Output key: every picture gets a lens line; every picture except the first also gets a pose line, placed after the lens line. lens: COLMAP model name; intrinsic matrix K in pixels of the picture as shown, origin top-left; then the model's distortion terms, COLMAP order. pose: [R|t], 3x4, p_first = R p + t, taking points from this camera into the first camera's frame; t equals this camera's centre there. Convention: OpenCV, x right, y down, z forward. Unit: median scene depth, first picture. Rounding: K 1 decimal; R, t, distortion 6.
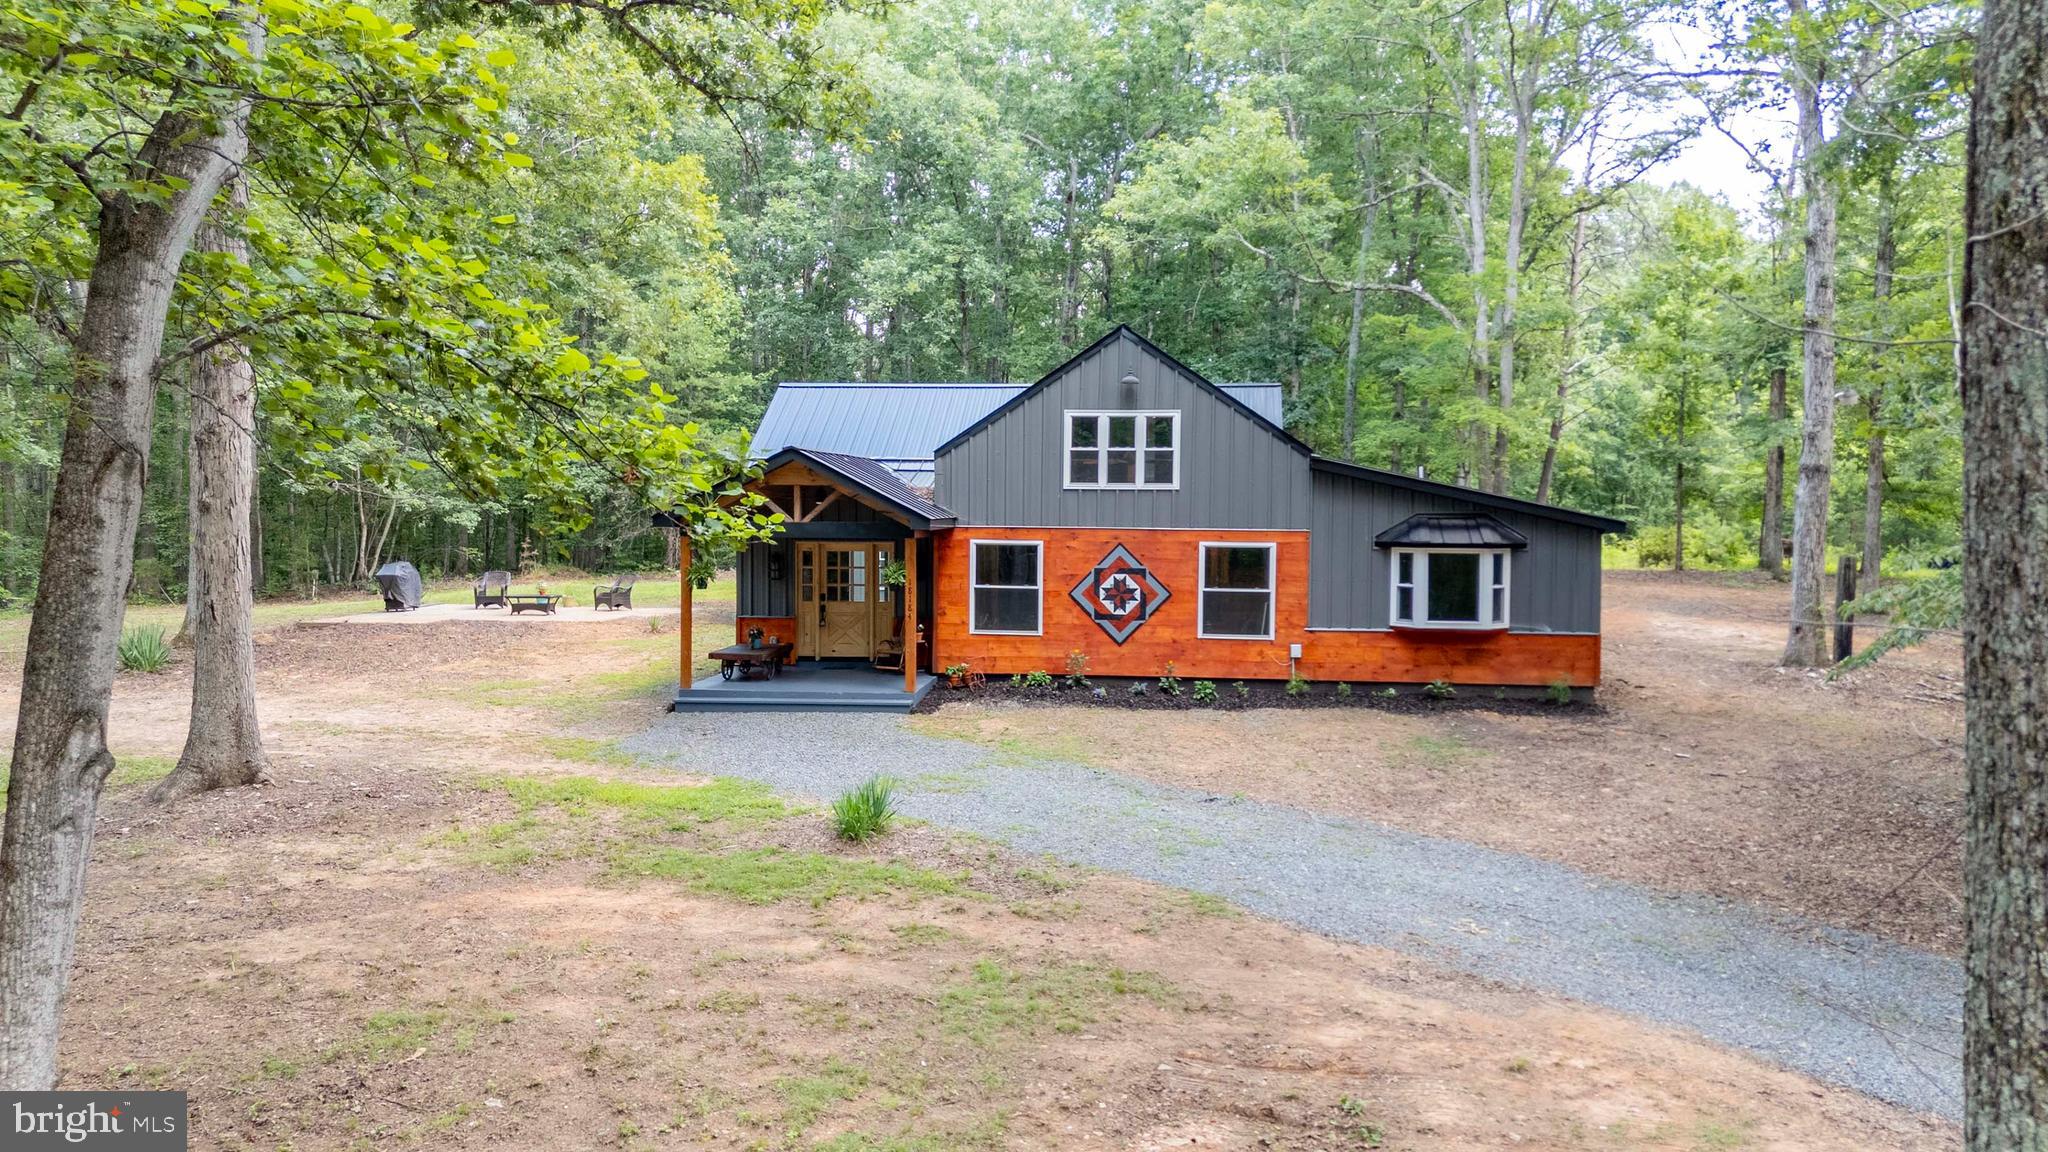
lens RADIAL K [[1502.0, 0, 1029.3], [0, 1502.0, 568.8], [0, 0, 1]] dist [0.123852, -0.087440]
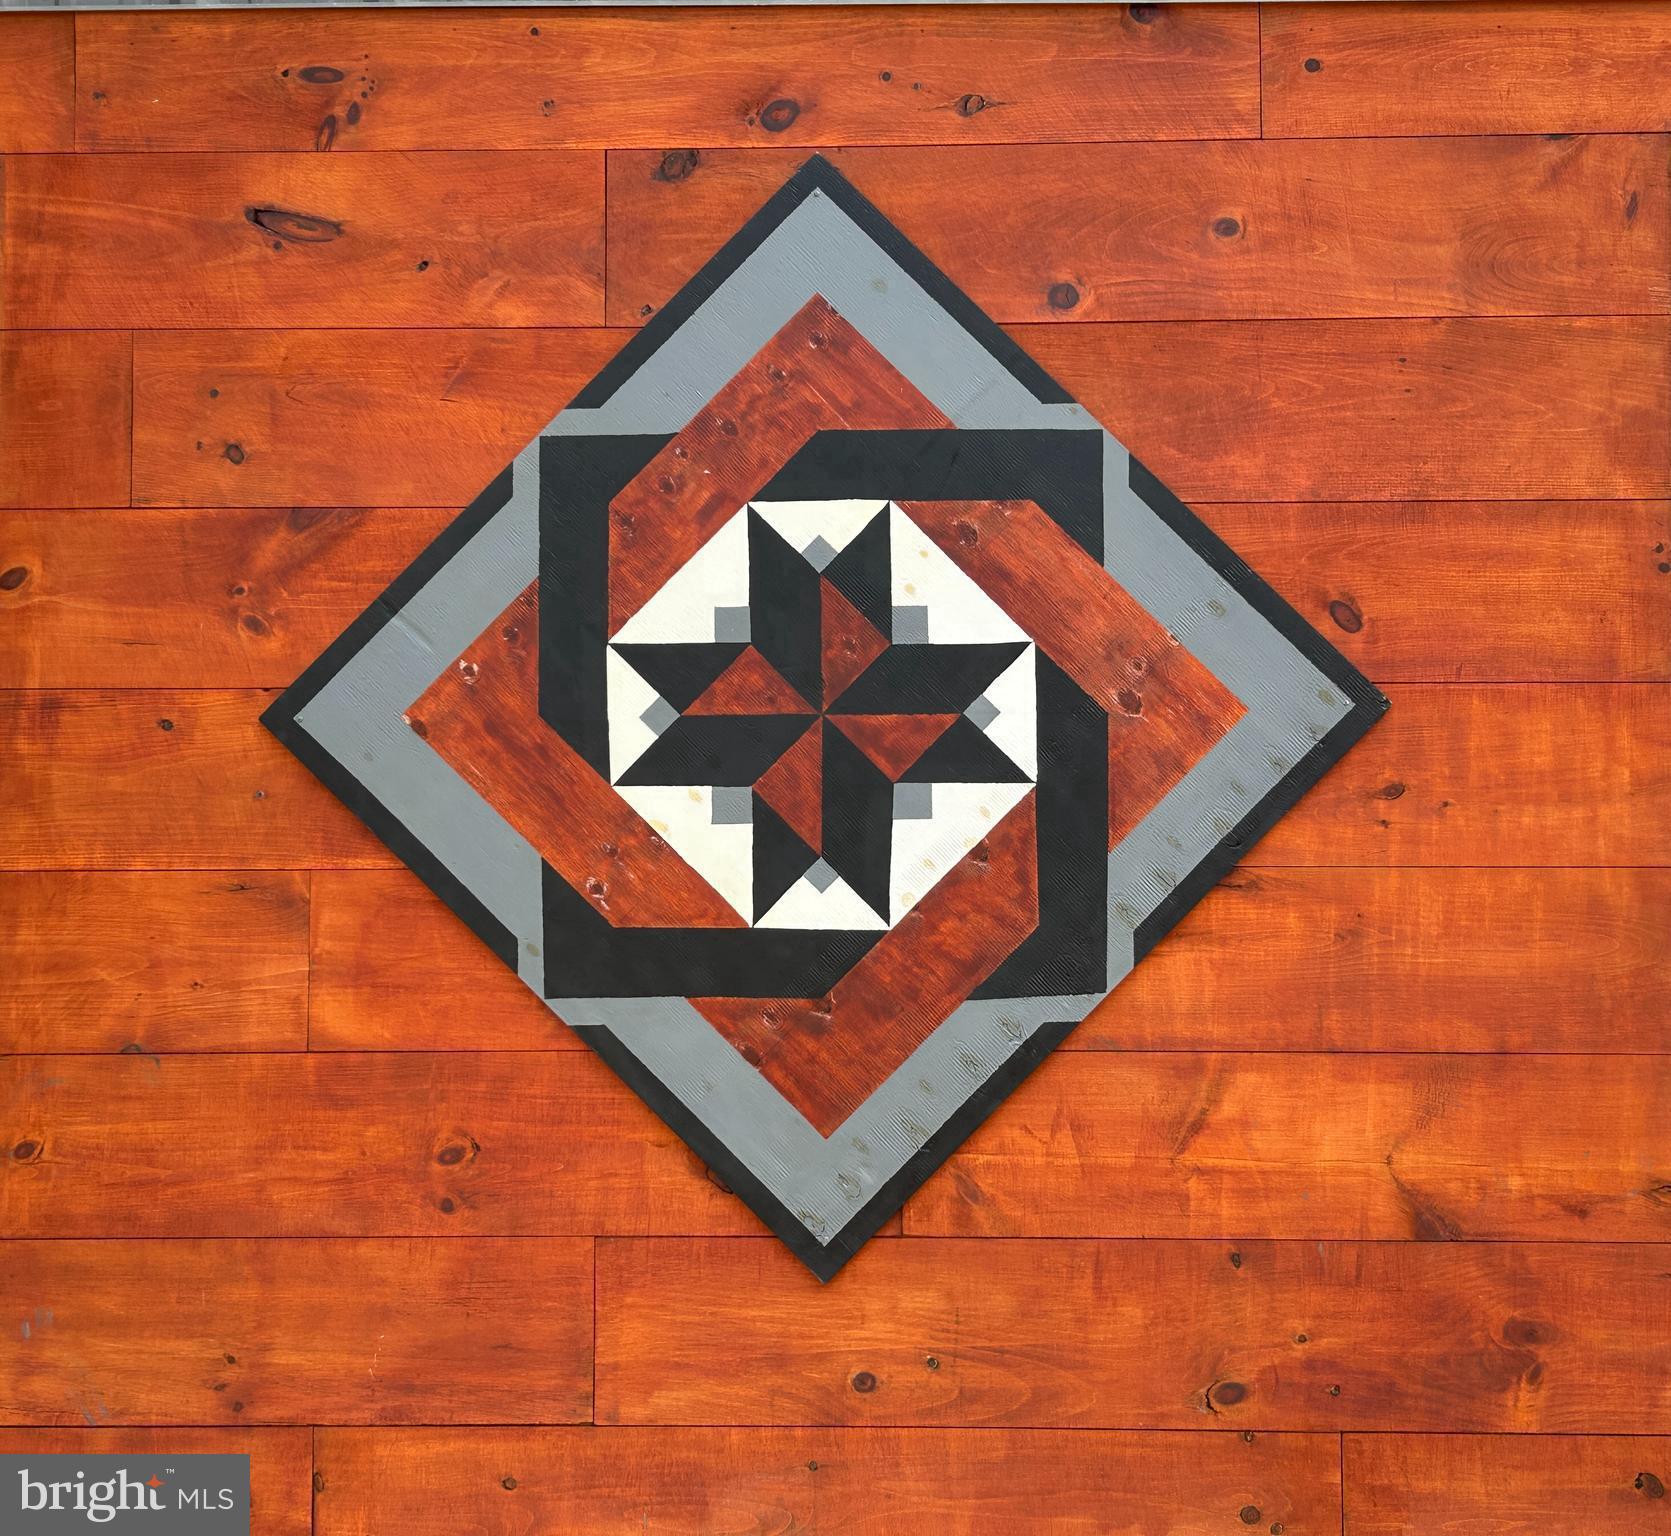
lens RADIAL K [[2448.9, 0, 837.0], [0, 2448.9, 767.3], [0, 0, 1]] dist [0.105699, 0.000000]
pose [[0.996690, -0.004617, 0.081162, 0.049257], [0.011595, 0.996251, -0.085727, 0.033342], [-0.080462, 0.086384, 0.993007, 0.852538]]
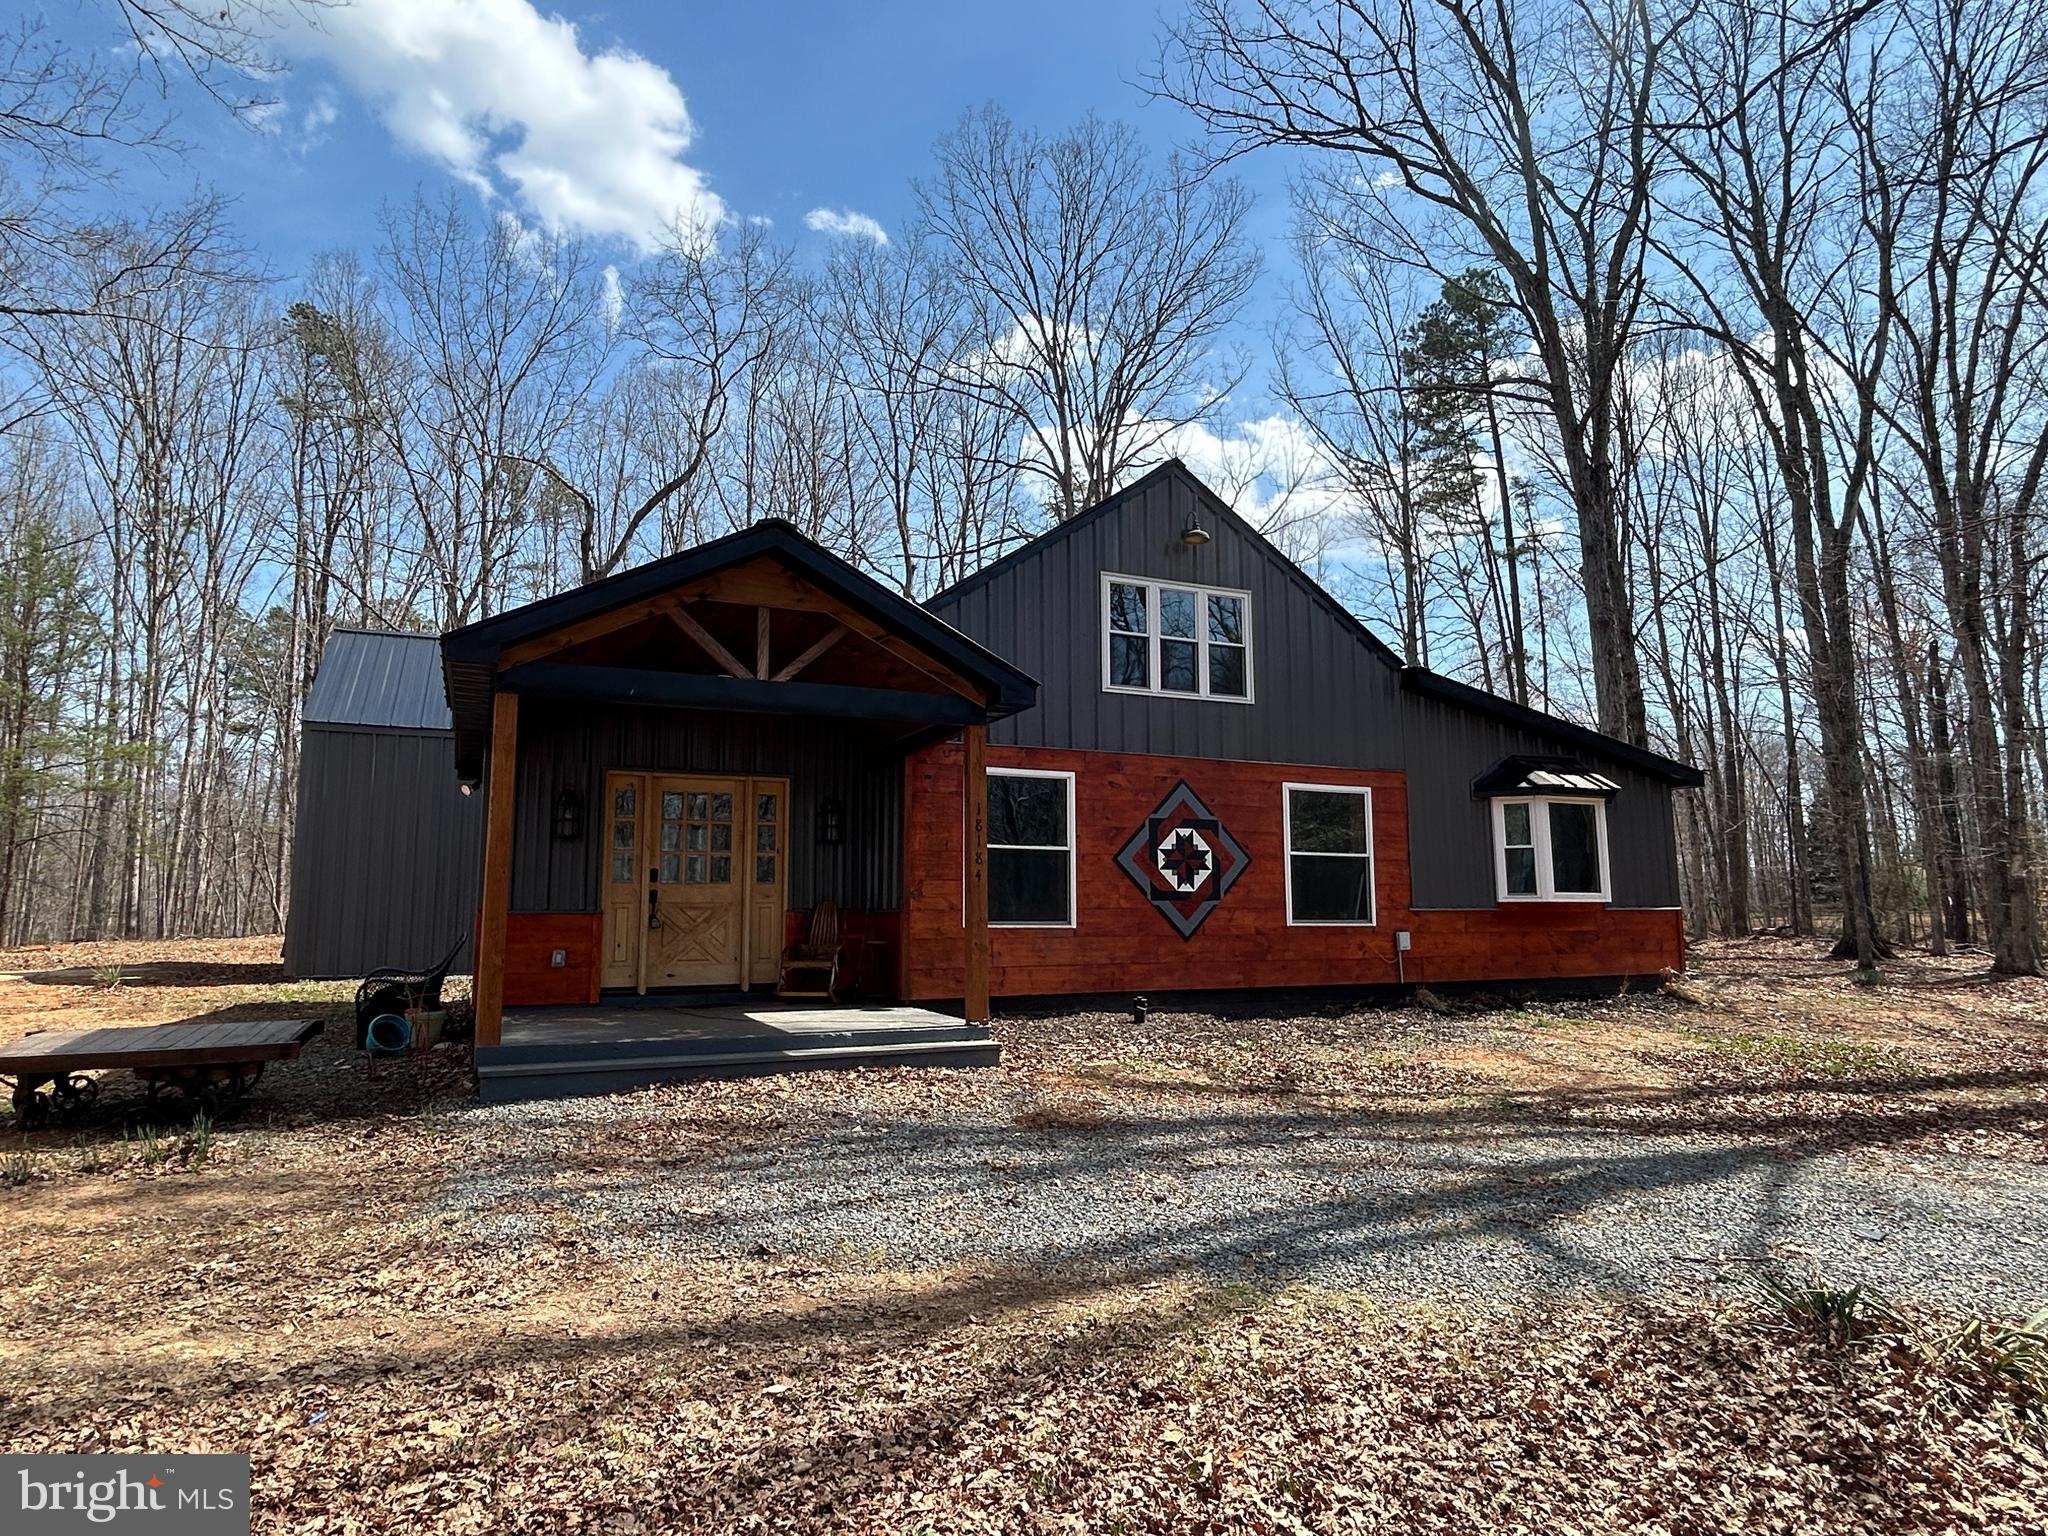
lens RADIAL K [[1209.5, 0, 1022.7], [0, 1209.5, 764.4], [0, 0, 1]] dist [0.000036, -0.000429]
pose [[0.858717, 0.055542, 0.509430, -0.264386], [0.033948, 0.985759, -0.164699, 0.059590], [-0.511324, 0.158724, 0.844603, 0.595495]]
